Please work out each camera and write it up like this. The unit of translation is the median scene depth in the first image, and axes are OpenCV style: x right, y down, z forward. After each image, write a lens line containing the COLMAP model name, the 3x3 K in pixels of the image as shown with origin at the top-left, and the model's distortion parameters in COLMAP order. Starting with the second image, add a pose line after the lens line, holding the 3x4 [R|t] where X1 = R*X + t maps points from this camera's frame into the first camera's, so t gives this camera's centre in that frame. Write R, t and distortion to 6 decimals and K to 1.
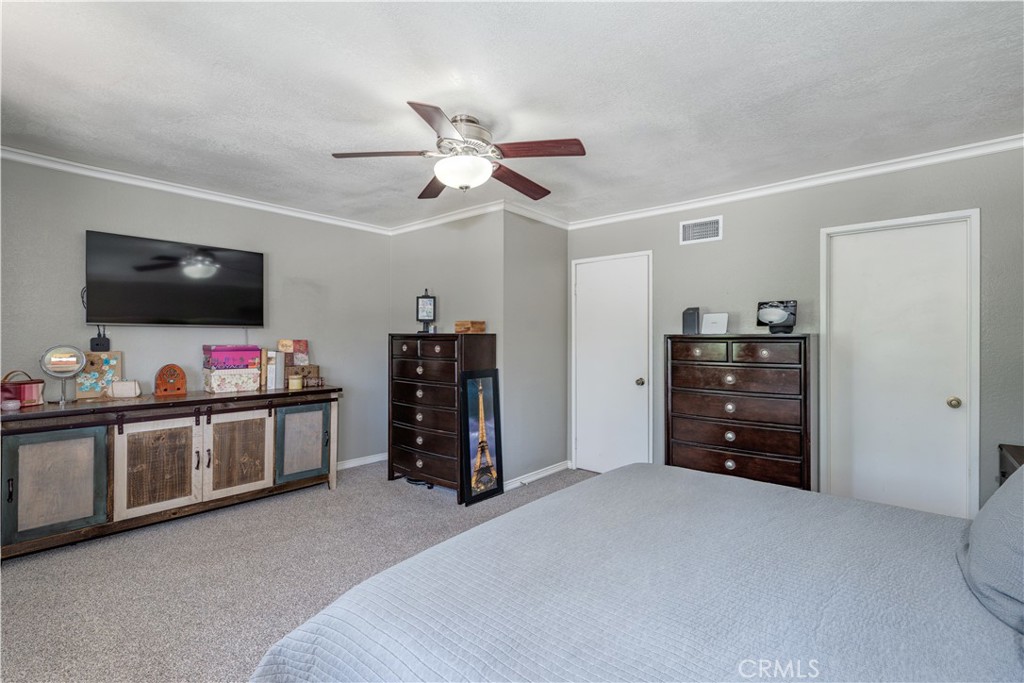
lens RADIAL K [[462.4, 0, 512.7], [0, 462.4, 335.4], [0, 0, 1]] dist [0.001207, 0.000043]
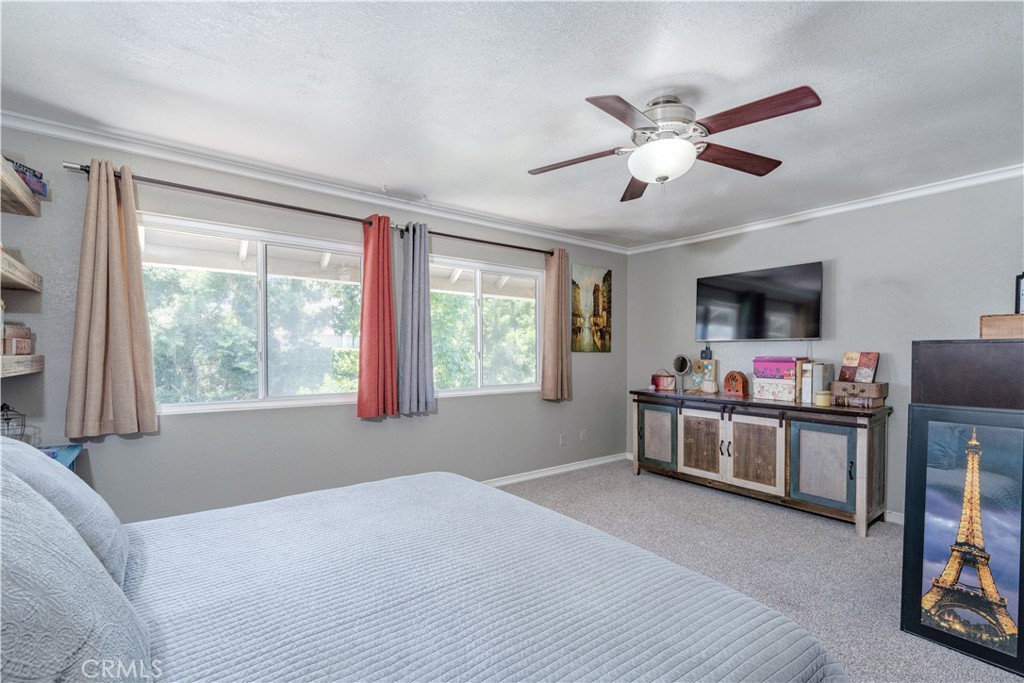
lens RADIAL K [[462.4, 0, 512.2], [0, 462.4, 350.9], [0, 0, 1]] dist [0.001207, 0.000043]
pose [[-0.204020, -0.000996, -0.978966, 0.594546], [0.004590, 0.999988, -0.001974, 0.007201], [0.978956, -0.004896, -0.204013, 0.633006]]
